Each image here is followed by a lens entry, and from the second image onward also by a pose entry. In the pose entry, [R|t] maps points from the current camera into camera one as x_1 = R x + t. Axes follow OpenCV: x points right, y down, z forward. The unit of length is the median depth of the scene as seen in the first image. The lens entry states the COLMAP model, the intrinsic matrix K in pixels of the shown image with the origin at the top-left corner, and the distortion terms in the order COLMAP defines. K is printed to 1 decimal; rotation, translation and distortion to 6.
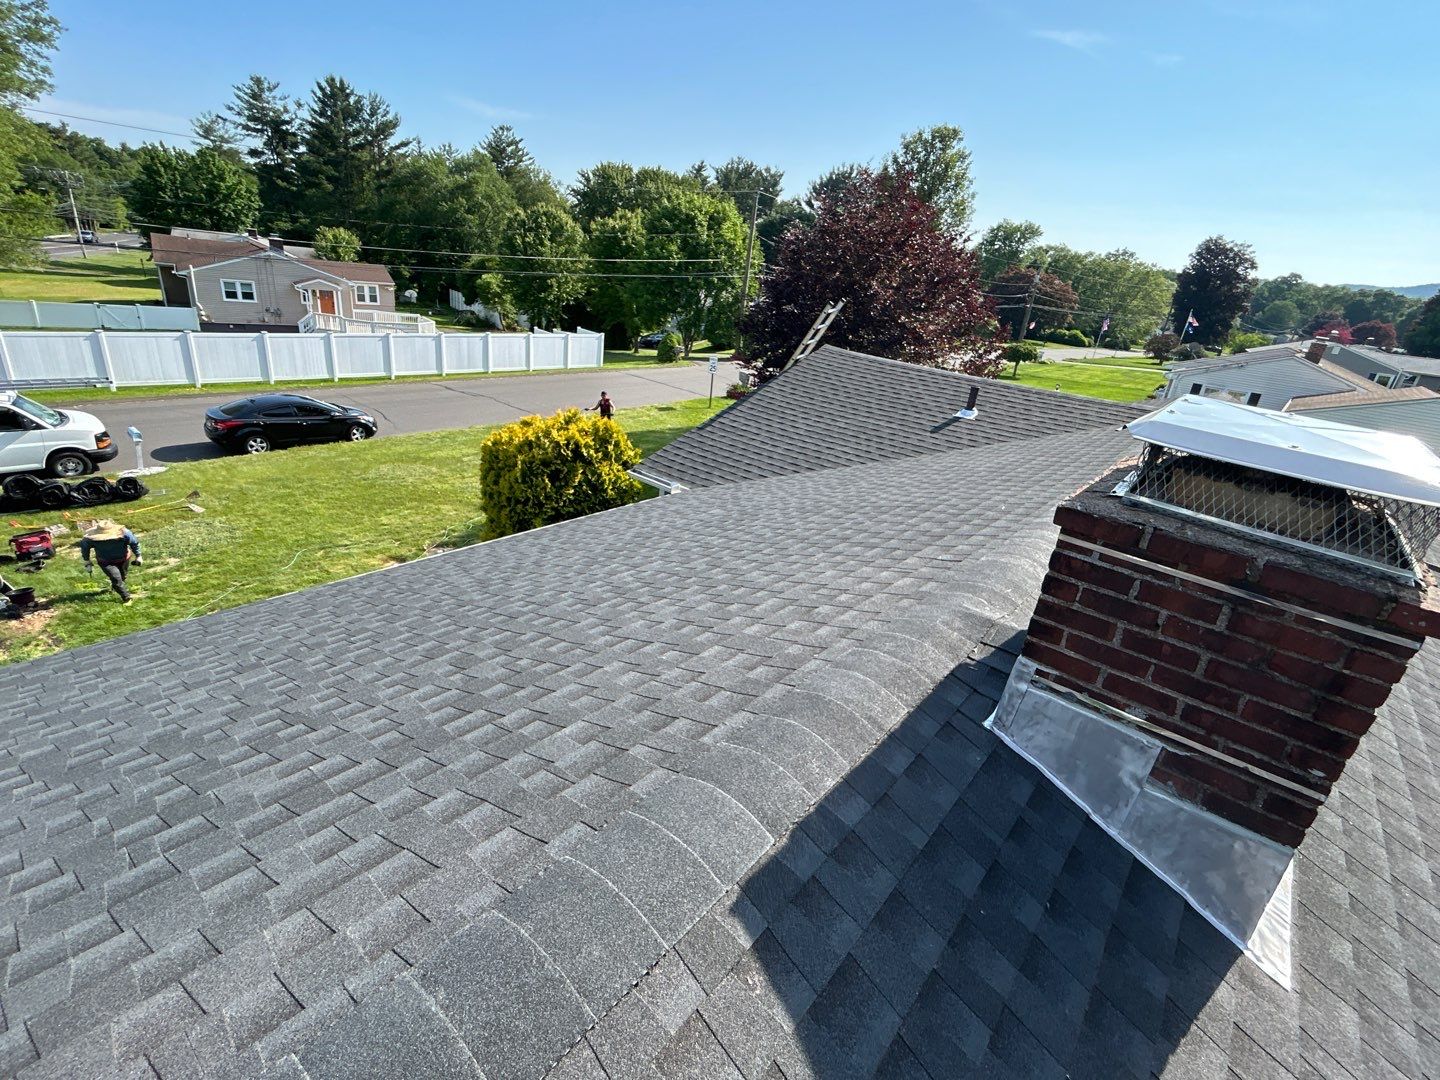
lens RADIAL K [[664.7, 0, 718.1], [0, 664.7, 536.5], [0, 0, 1]] dist [-0.003298, 0.002153]
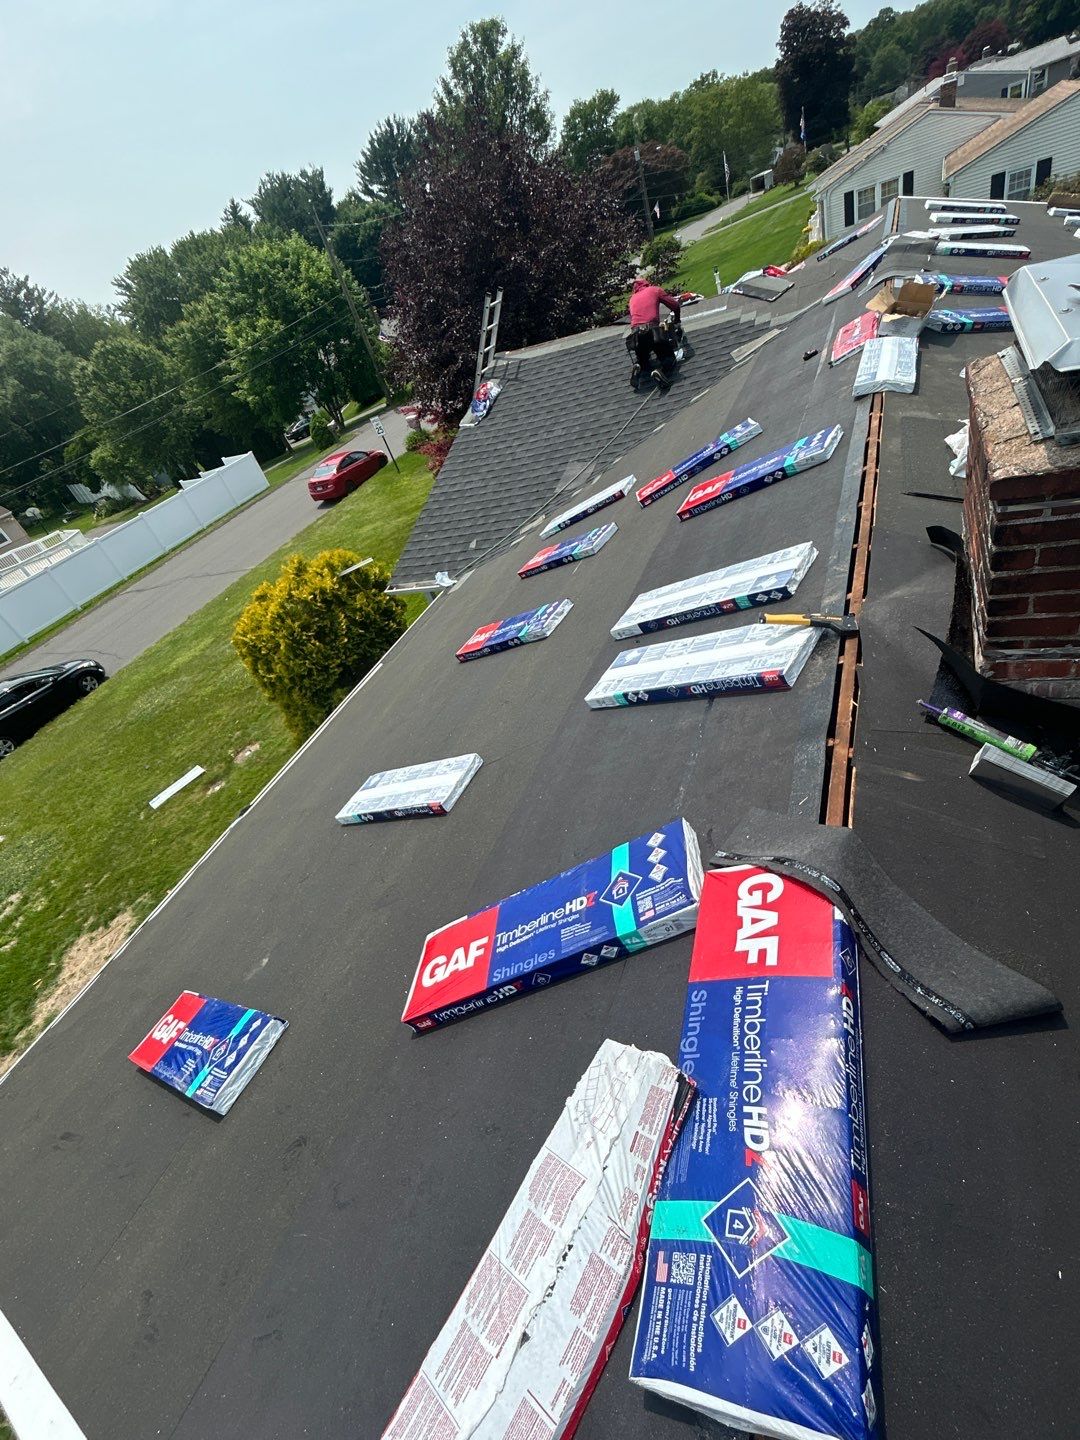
lens RADIAL K [[664.7, 0, 542.0], [0, 664.7, 717.8], [0, 0, 1]] dist [-0.003298, 0.002153]
pose [[0.874108, -0.485707, 0.004921, -0.006150], [0.472500, 0.852601, 0.223194, -0.009077], [-0.112603, -0.192771, 0.974762, 0.004751]]
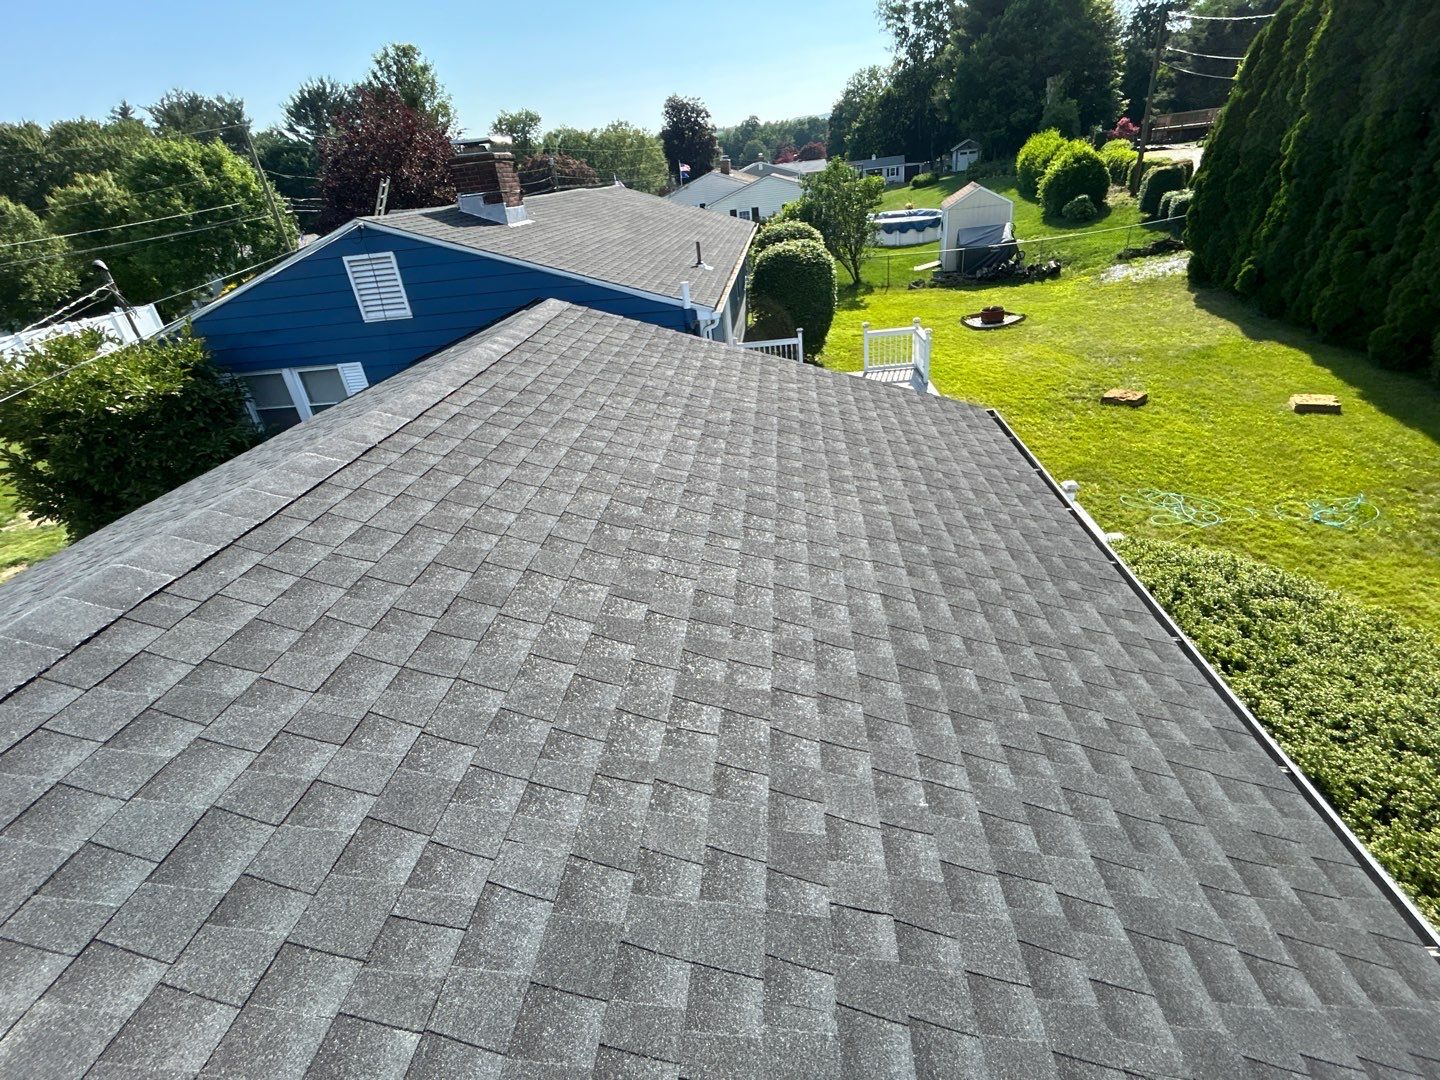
lens RADIAL K [[664.7, 0, 718.1], [0, 664.7, 536.5], [0, 0, 1]] dist [-0.003298, 0.002153]
pose [[0.797433, -0.437872, 0.415174, -0.051444], [0.387180, 0.899034, 0.204521, 0.093644], [-0.462810, -0.002345, 0.886454, -0.186374]]
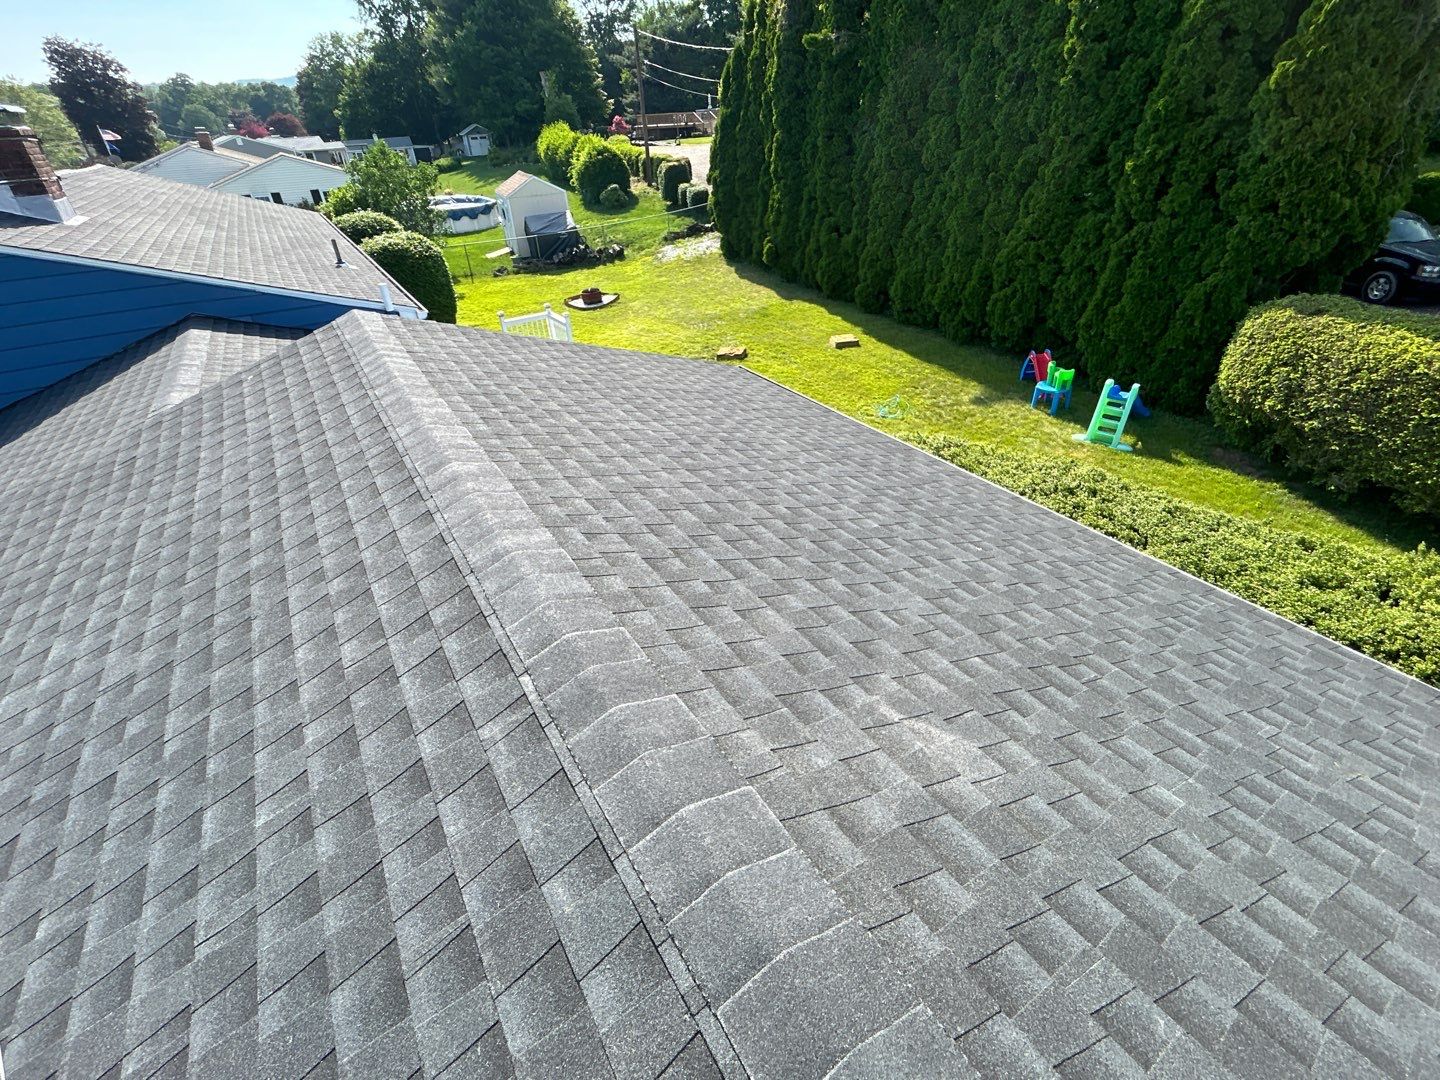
lens RADIAL K [[667.0, 0, 720.1], [0, 667.0, 534.9], [0, 0, 1]] dist [-0.006596, 0.003901]
pose [[0.301028, -0.606257, 0.736094, -0.091625], [0.427913, 0.775698, 0.463879, 0.073870], [-0.852216, 0.175343, 0.492932, -0.171089]]
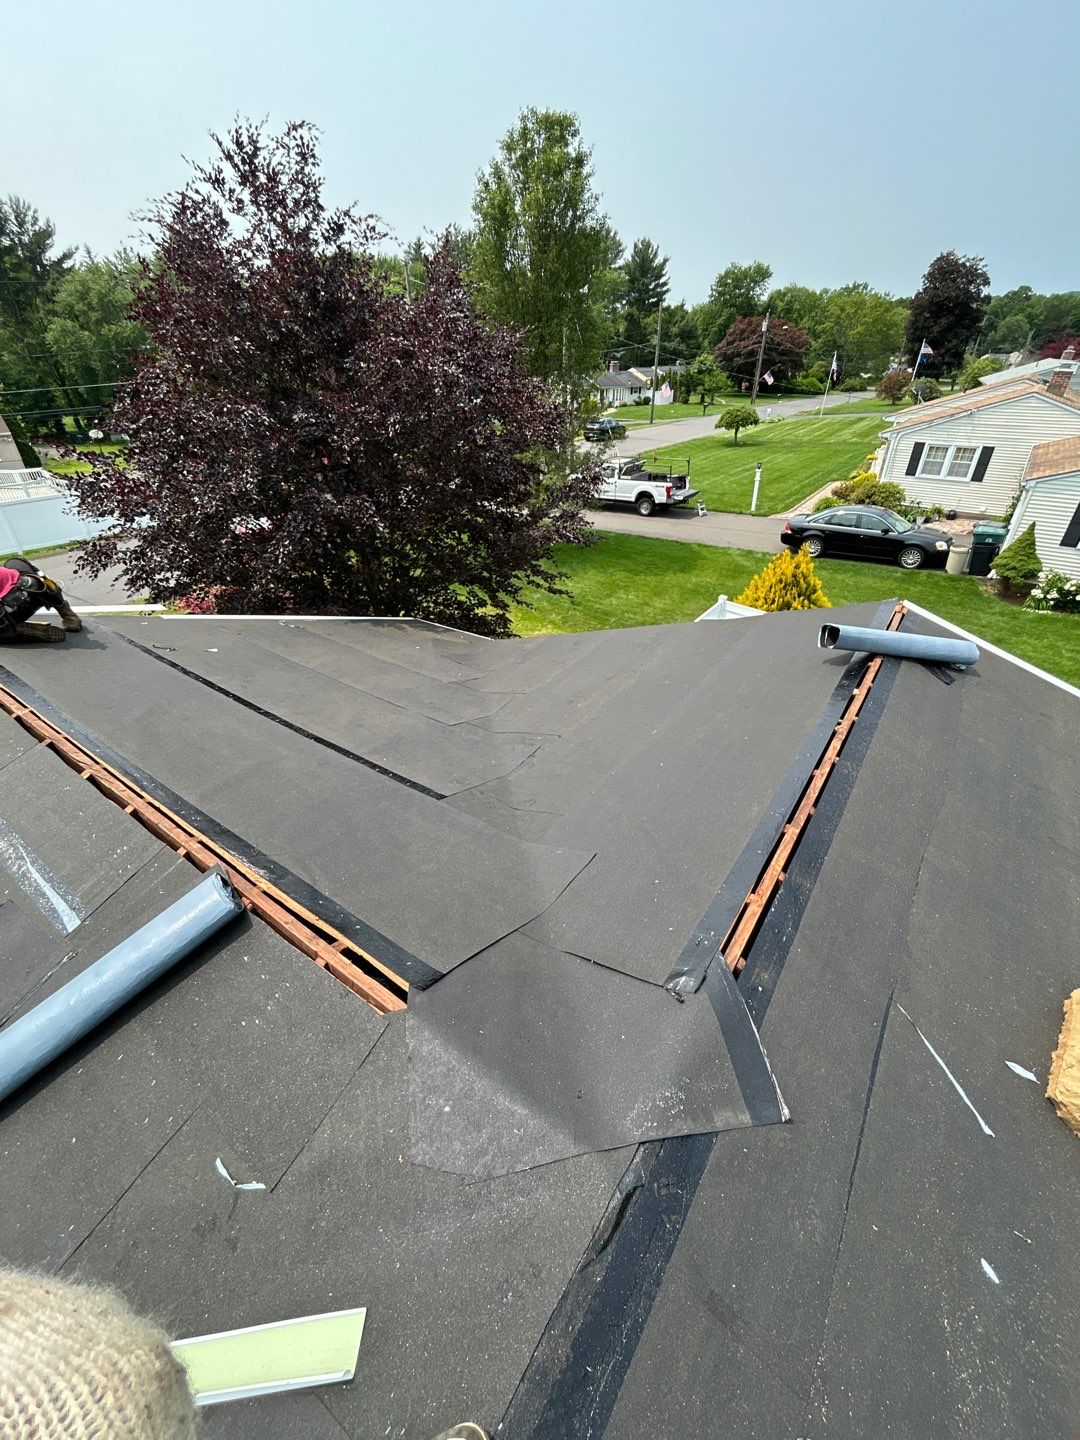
lens RADIAL K [[584.5, 0, 537.0], [0, 584.5, 717.5], [0, 0, 1]] dist [-0.000959, 0.000077]
pose [[0.990248, -0.138984, 0.009587, 0.122474], [0.135137, 0.975006, 0.176355, -0.055910], [-0.033858, -0.173340, 0.984280, 0.150028]]
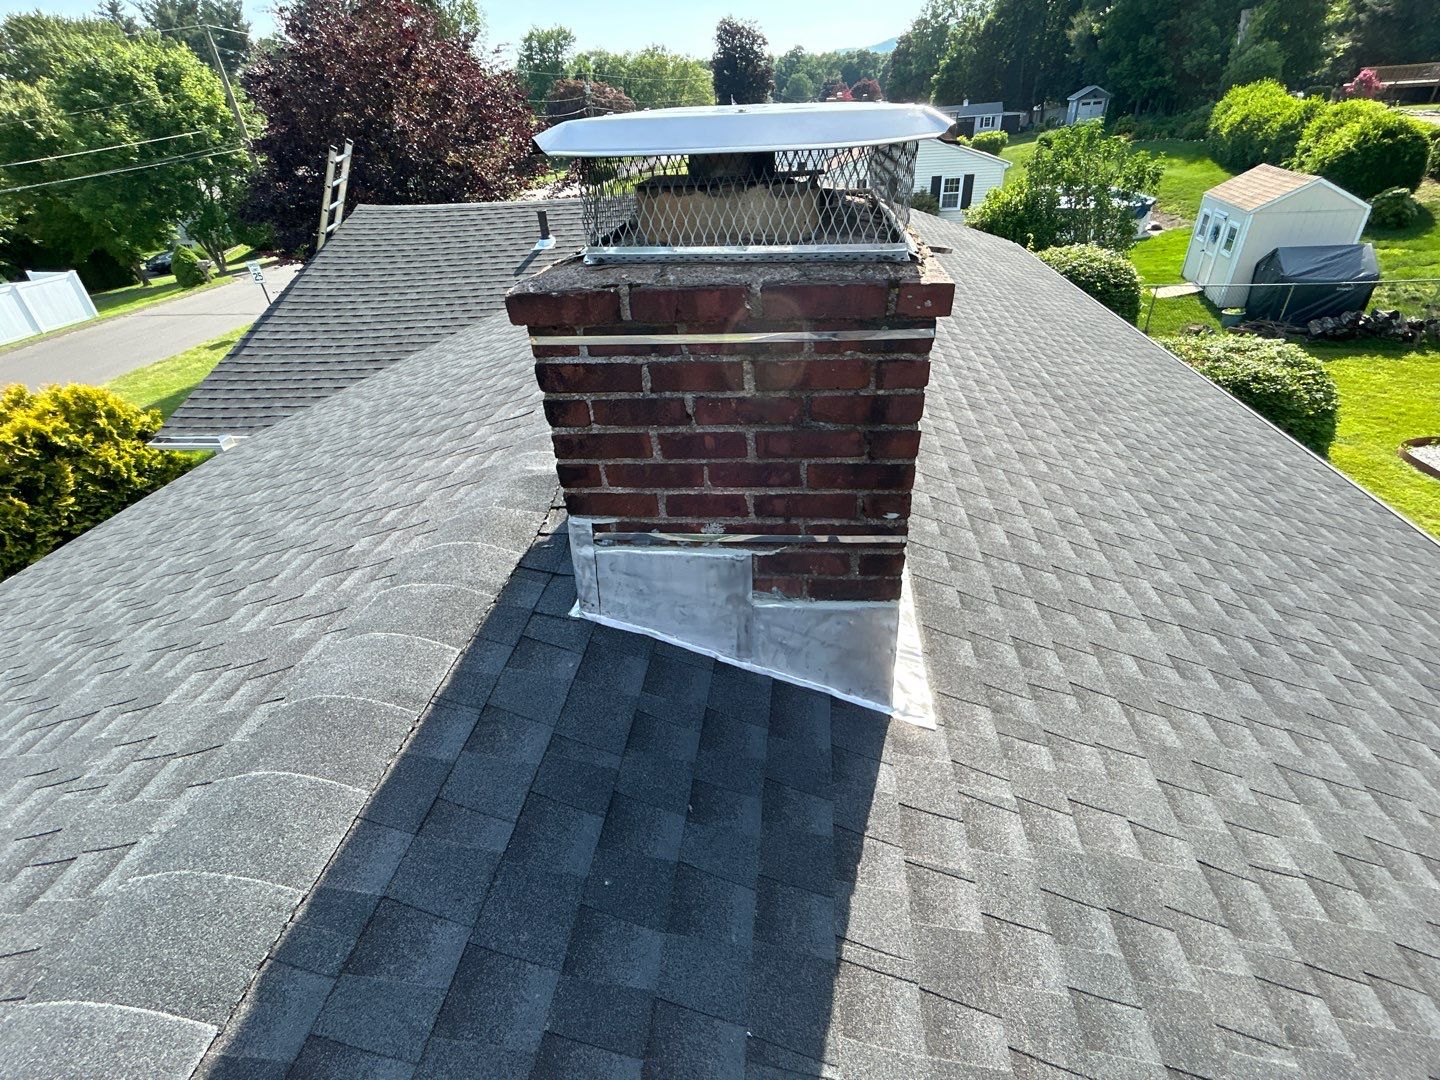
lens RADIAL K [[664.7, 0, 718.1], [0, 664.7, 536.5], [0, 0, 1]] dist [-0.003298, 0.002153]
pose [[0.825933, -0.423357, 0.372294, 0.011862], [0.341673, 0.901164, 0.266765, 0.002284], [-0.448435, -0.093127, 0.888951, 0.010286]]
